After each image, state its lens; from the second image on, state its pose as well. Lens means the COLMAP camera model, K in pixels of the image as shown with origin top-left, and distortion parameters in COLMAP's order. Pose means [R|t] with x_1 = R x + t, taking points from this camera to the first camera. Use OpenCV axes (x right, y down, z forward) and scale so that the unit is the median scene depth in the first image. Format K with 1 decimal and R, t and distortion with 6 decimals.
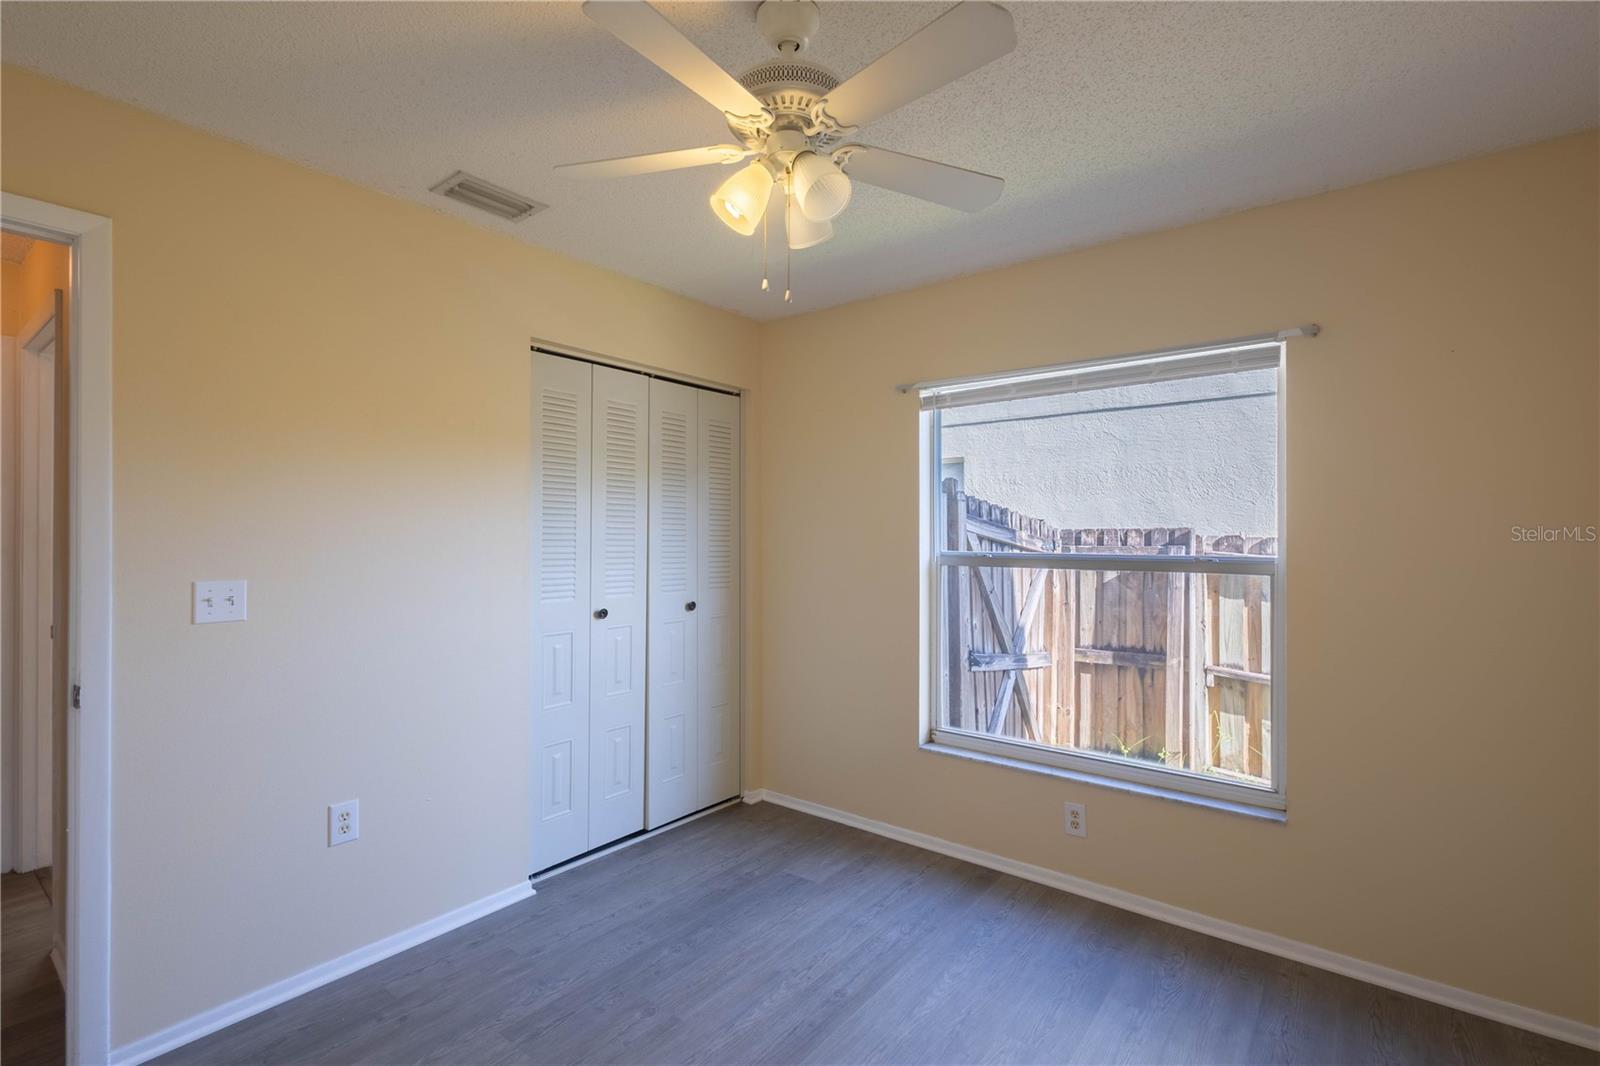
lens RADIAL K [[736.0, 0, 799.3], [0, 736.0, 533.8], [0, 0, 1]] dist [0.008836, -0.002133]
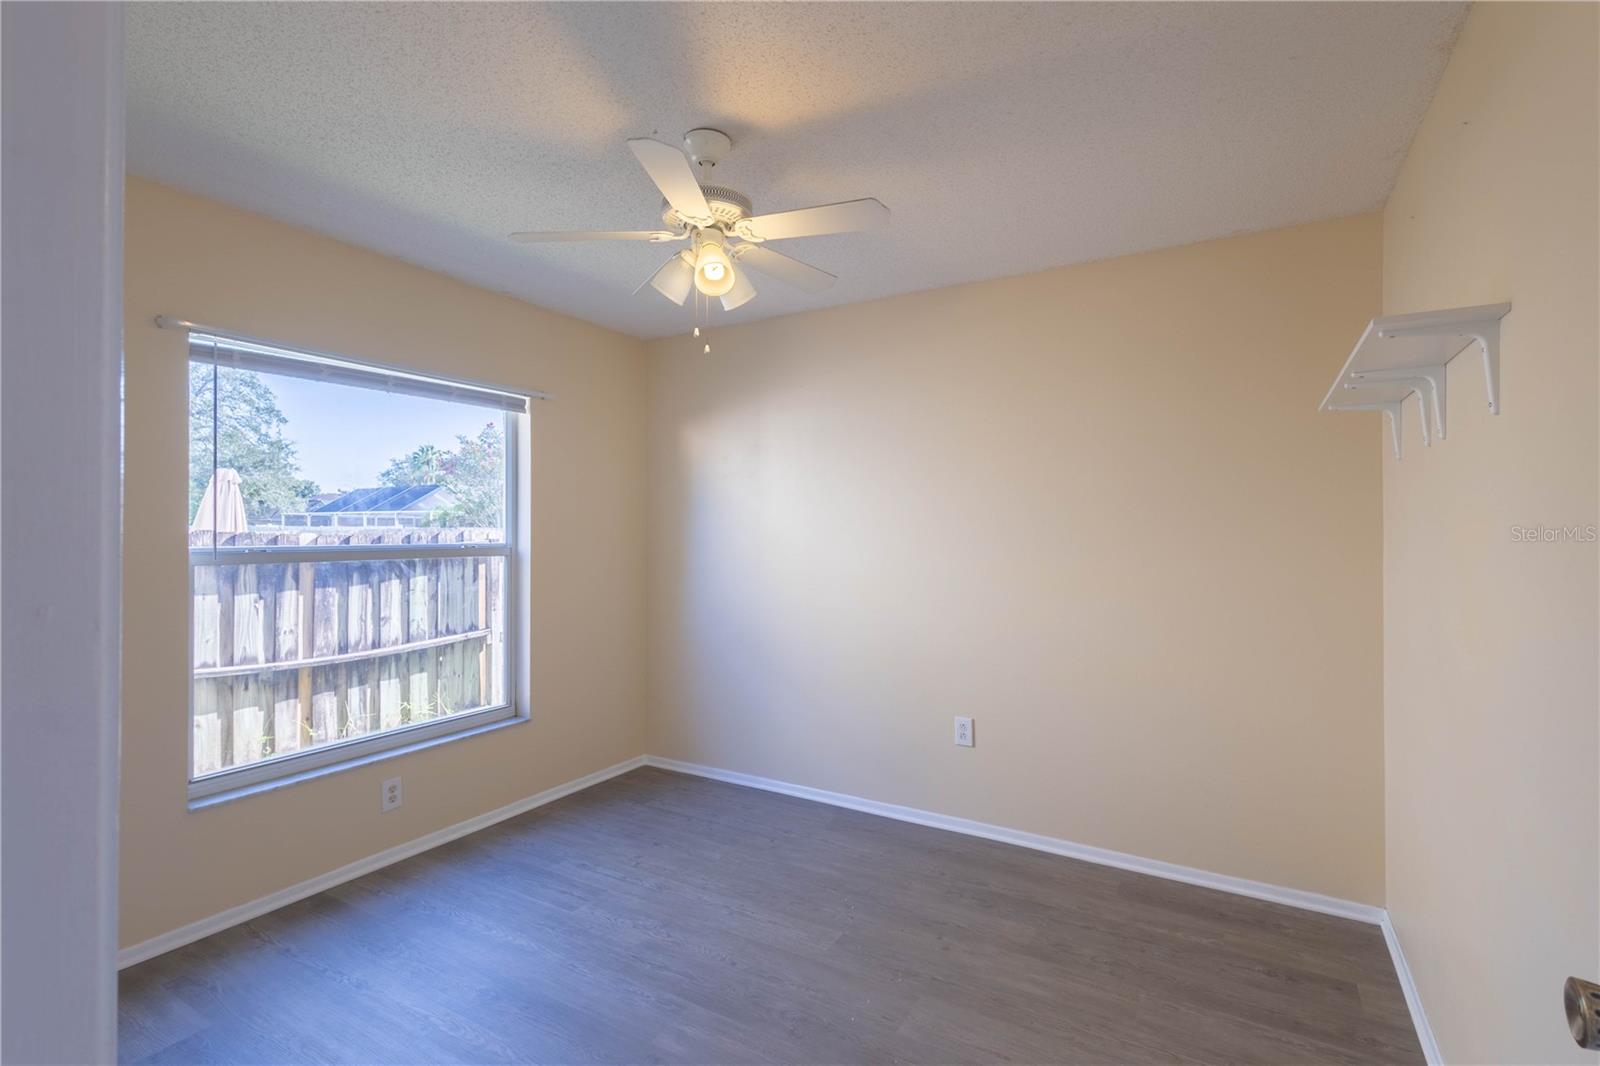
lens RADIAL K [[736.0, 0, 798.5], [0, 736.0, 529.9], [0, 0, 1]] dist [0.008836, -0.002133]
pose [[-0.126111, -0.007249, 0.991990, -0.756697], [-0.008726, 0.999943, 0.006198, -0.006390], [-0.991978, -0.007874, -0.126167, 0.555338]]
